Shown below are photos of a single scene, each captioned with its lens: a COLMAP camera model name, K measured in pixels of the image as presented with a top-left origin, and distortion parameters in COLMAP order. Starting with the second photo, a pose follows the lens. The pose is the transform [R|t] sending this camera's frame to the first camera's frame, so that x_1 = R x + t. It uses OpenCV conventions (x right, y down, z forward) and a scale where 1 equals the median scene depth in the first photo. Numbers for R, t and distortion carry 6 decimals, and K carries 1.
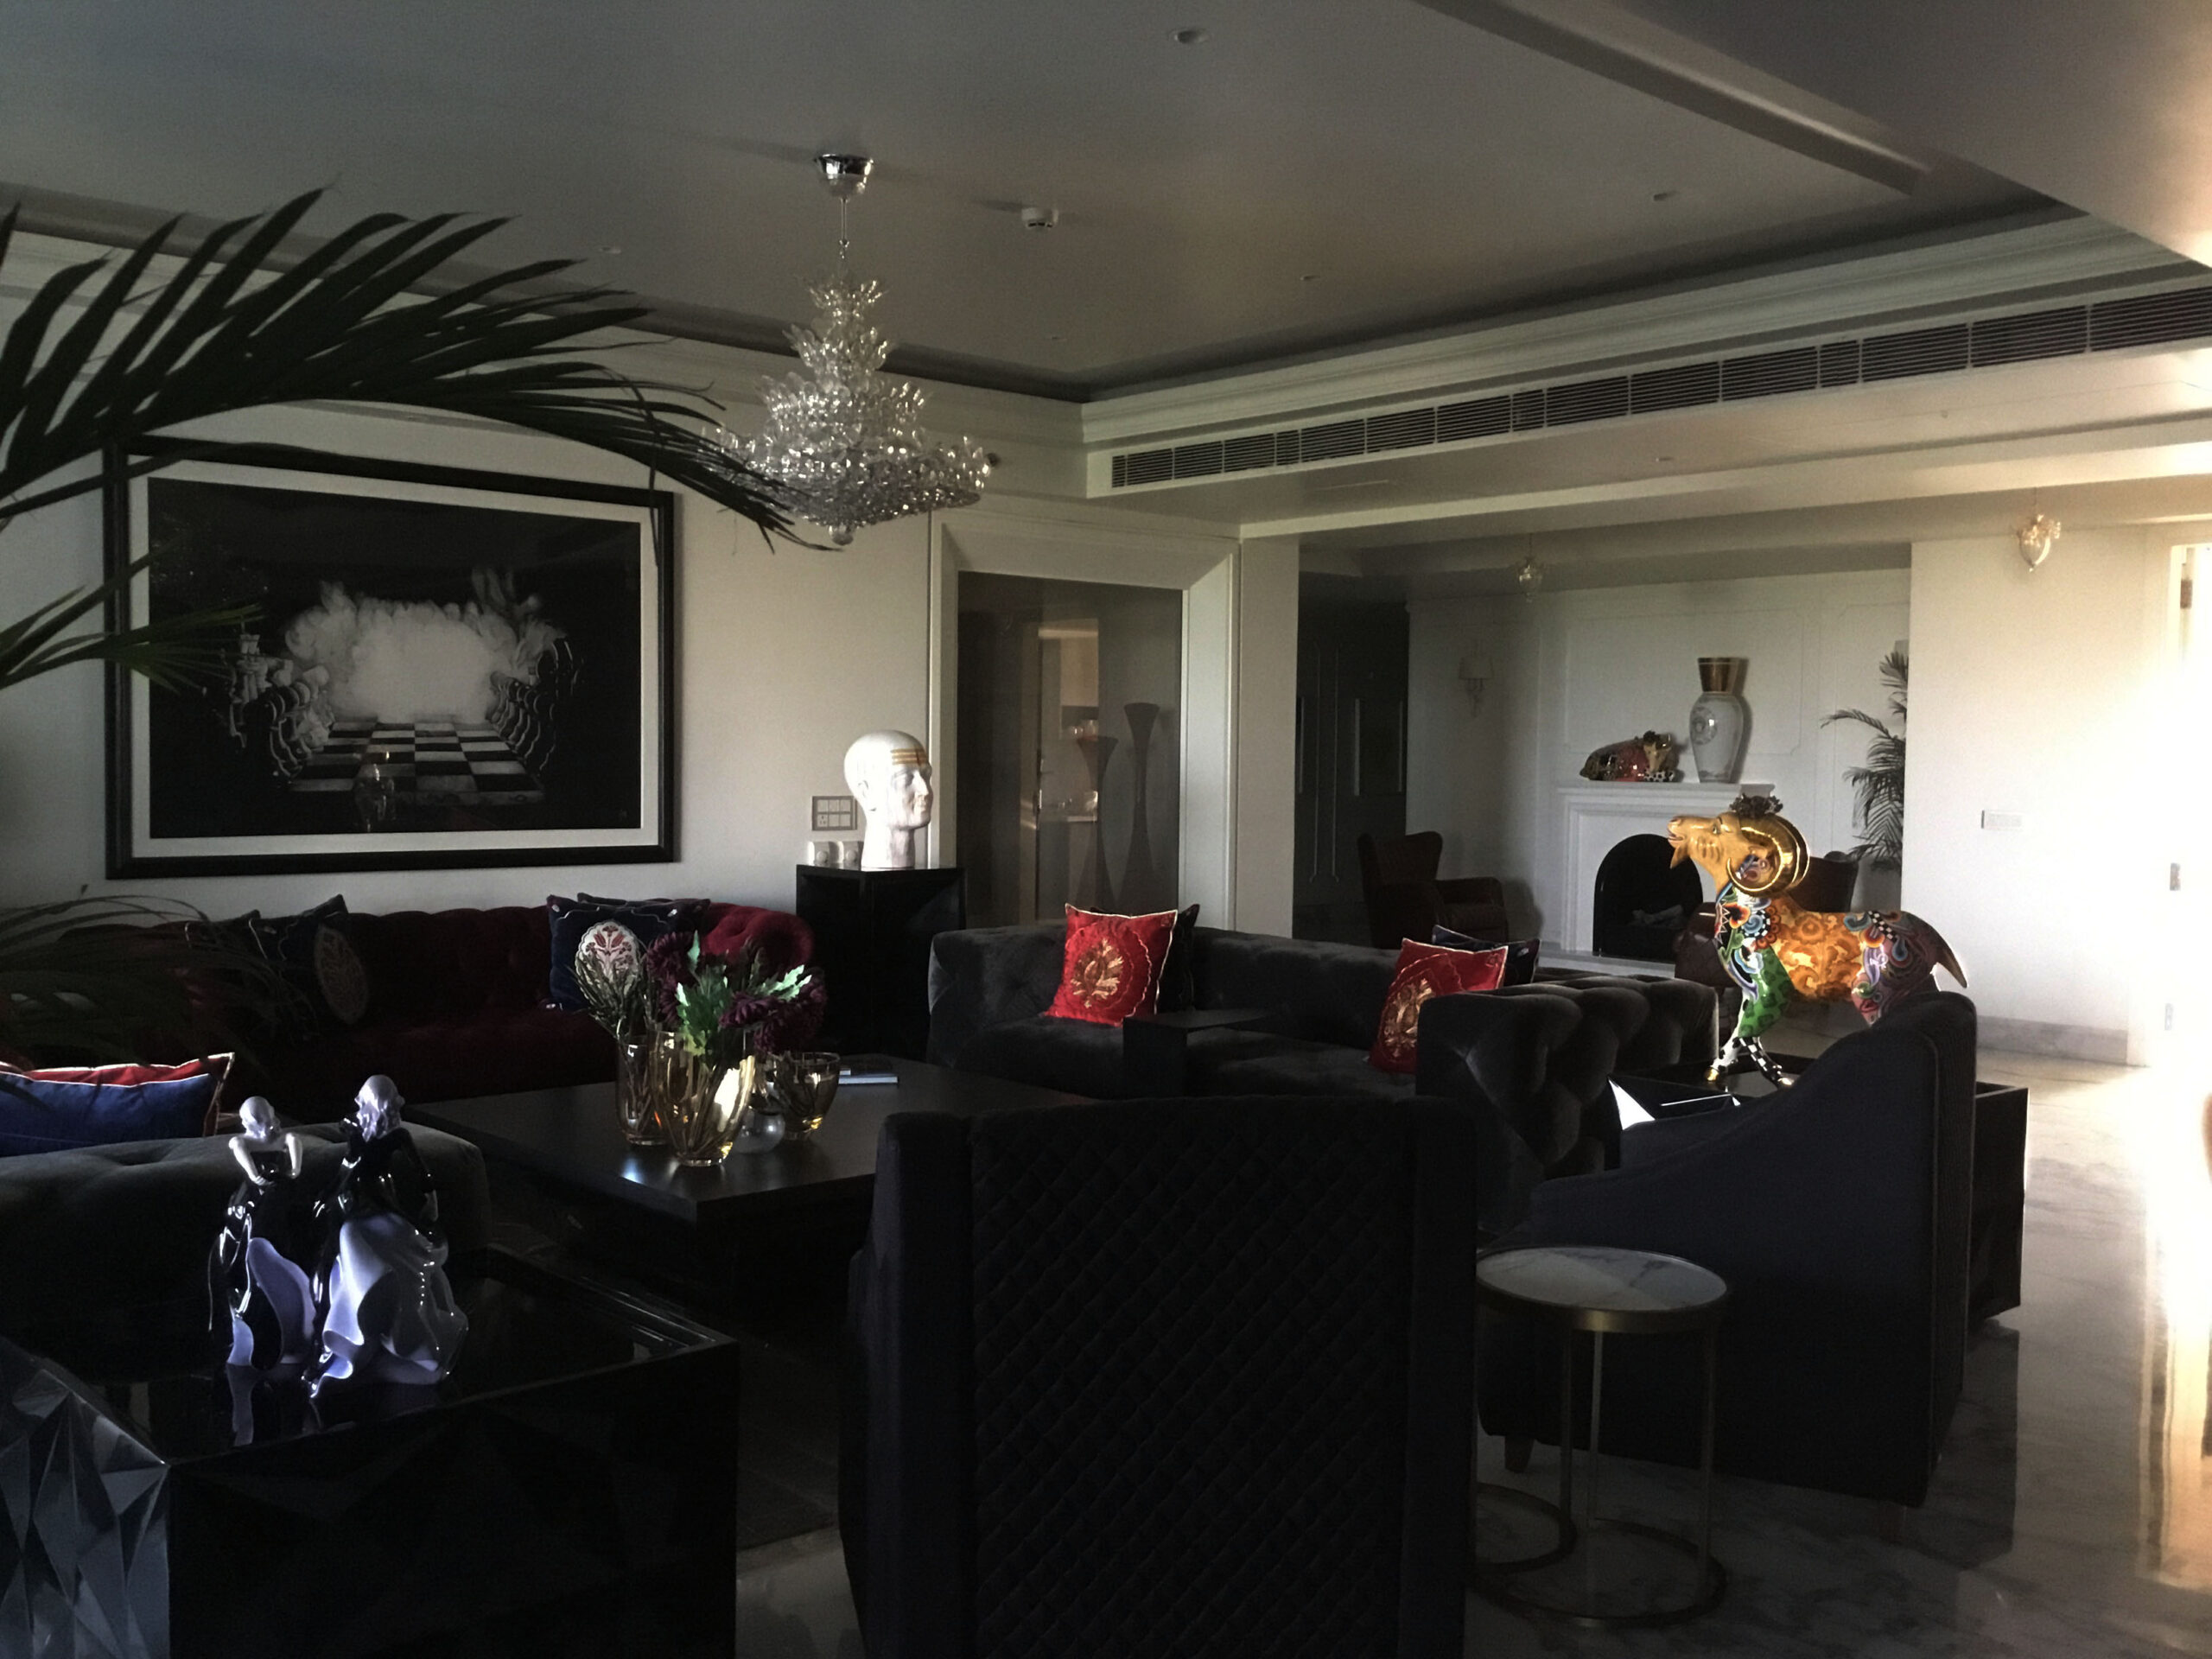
lens RADIAL K [[2009.7, 0, 1106.9], [0, 2009.7, 834.8], [0, 0, 1]] dist [0.050149, 0.000000]
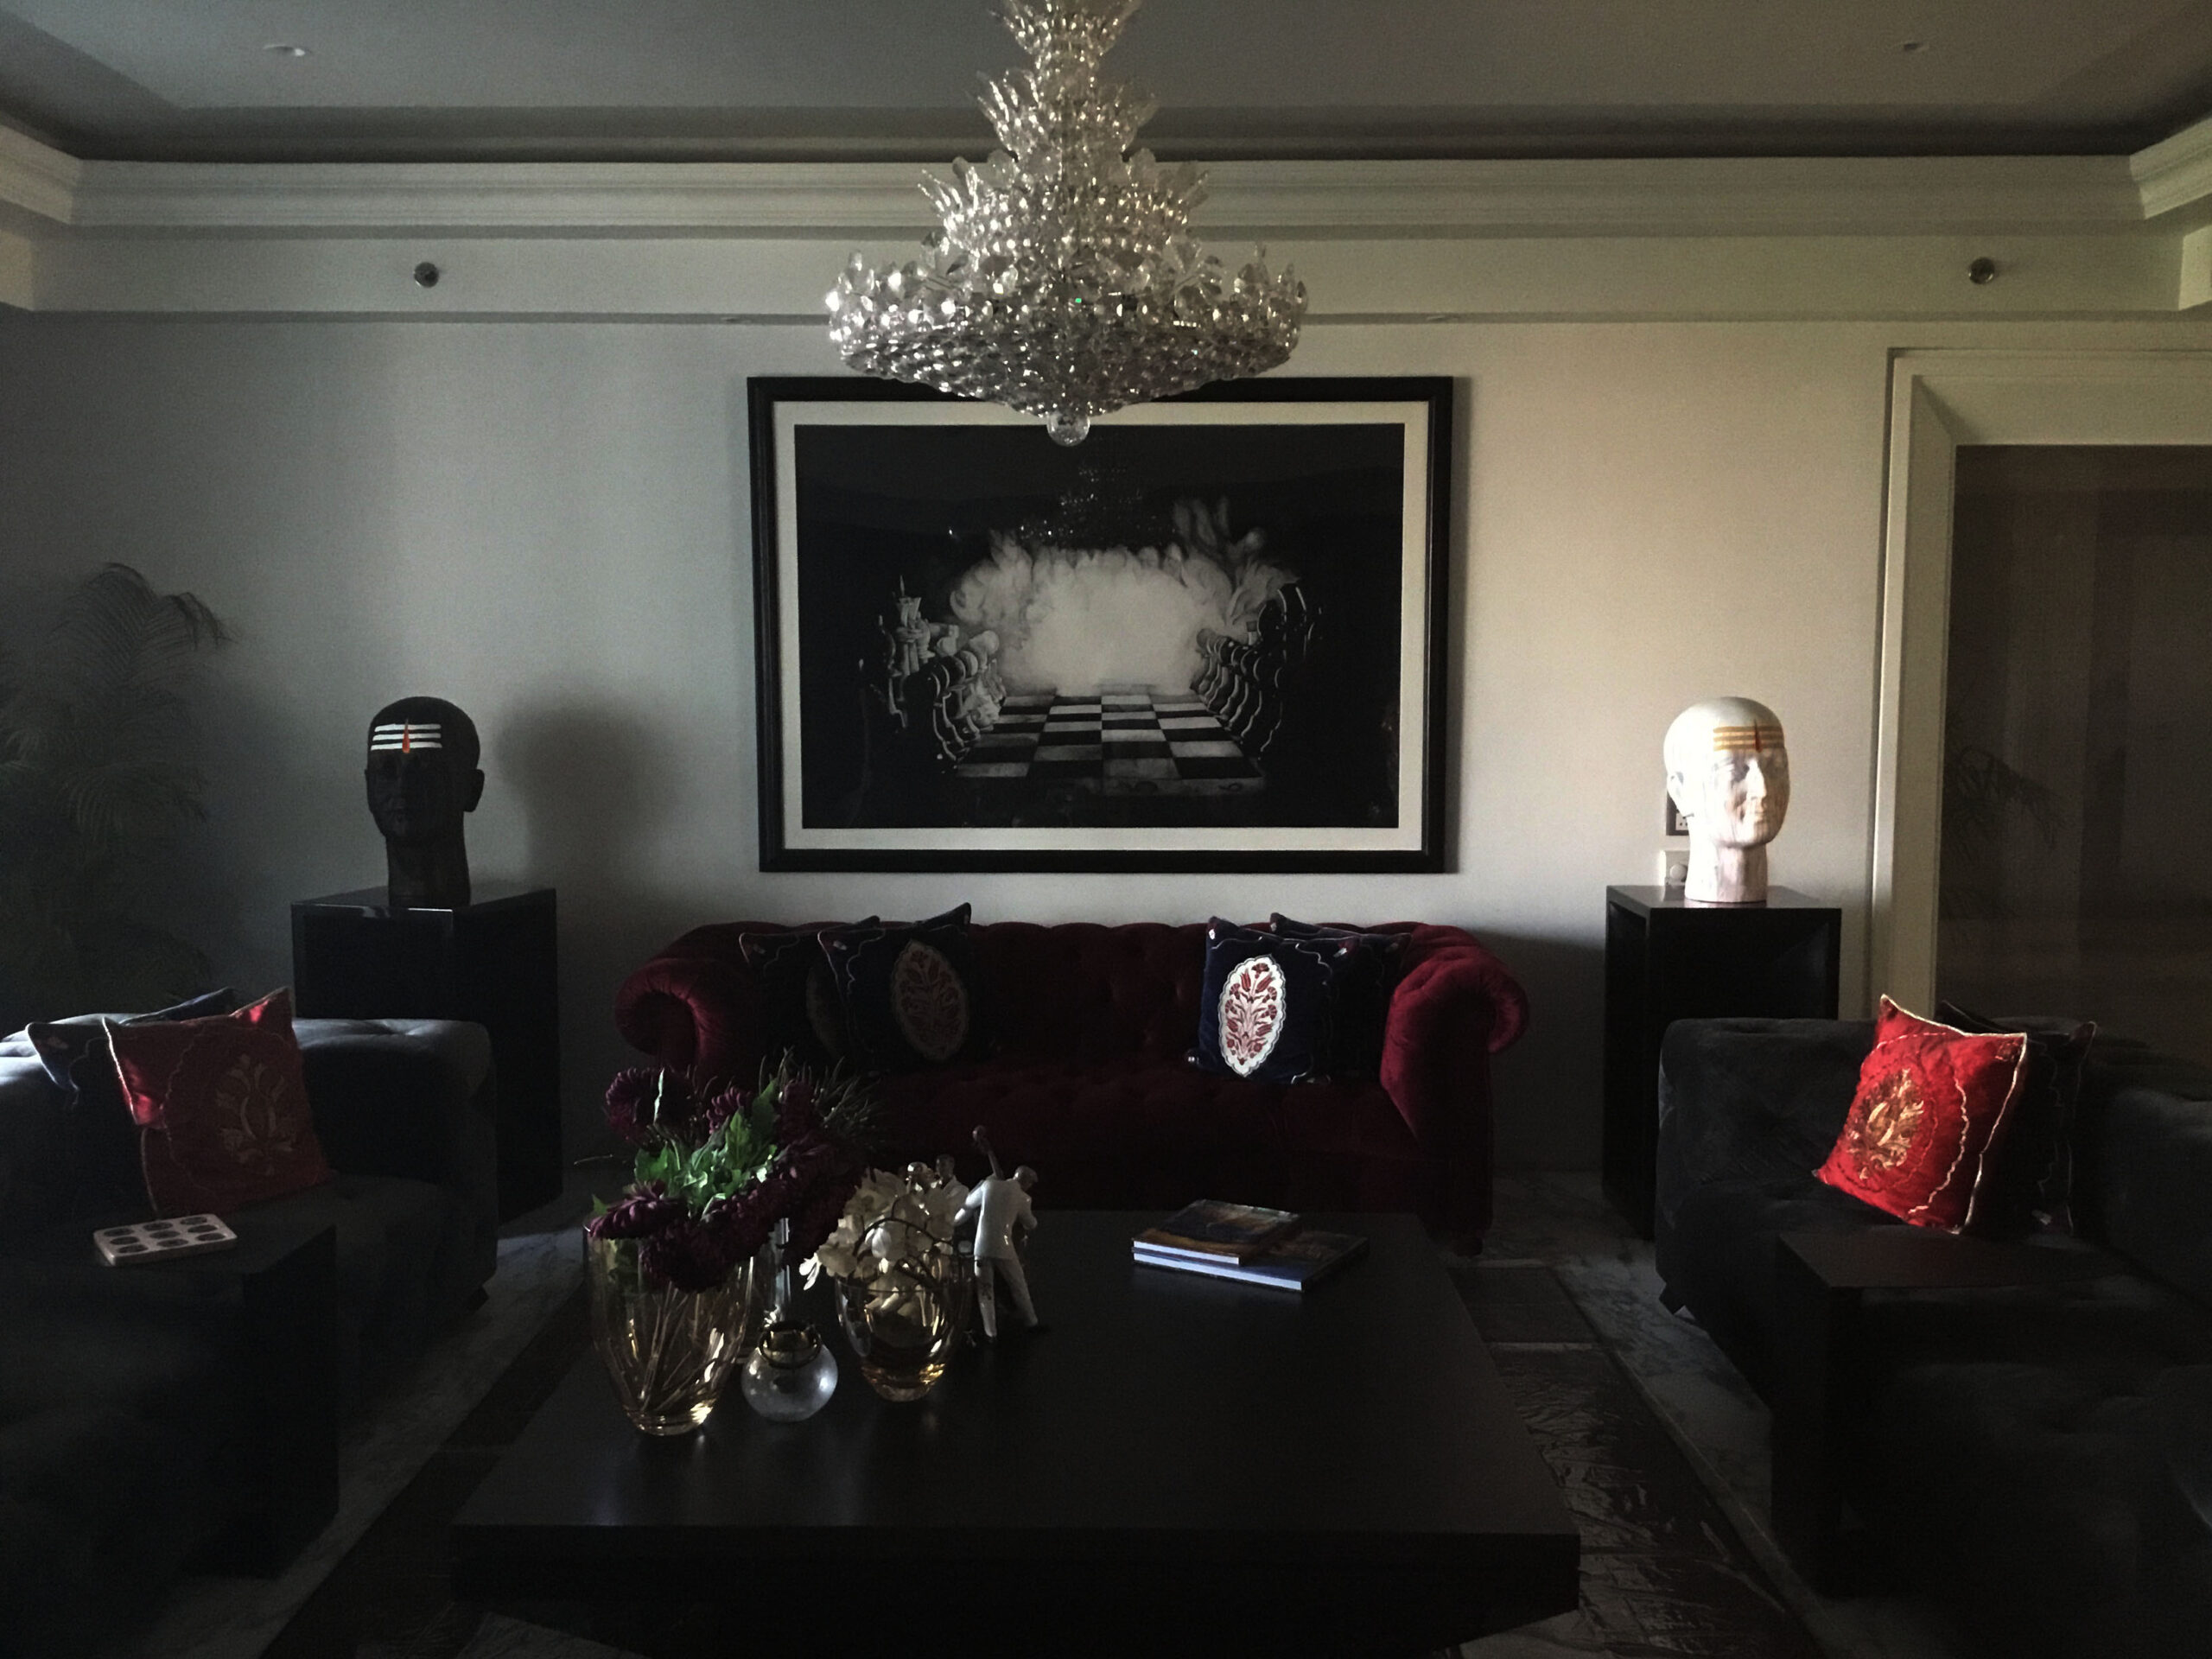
lens RADIAL K [[2009.7, 0, 1104.3], [0, 2009.7, 823.4], [0, 0, 1]] dist [0.050149, 0.000000]
pose [[0.740787, 0.045356, -0.670208, 0.213384], [-0.019344, 0.998745, 0.046209, -0.041026], [0.671462, -0.021267, 0.740734, 0.390044]]
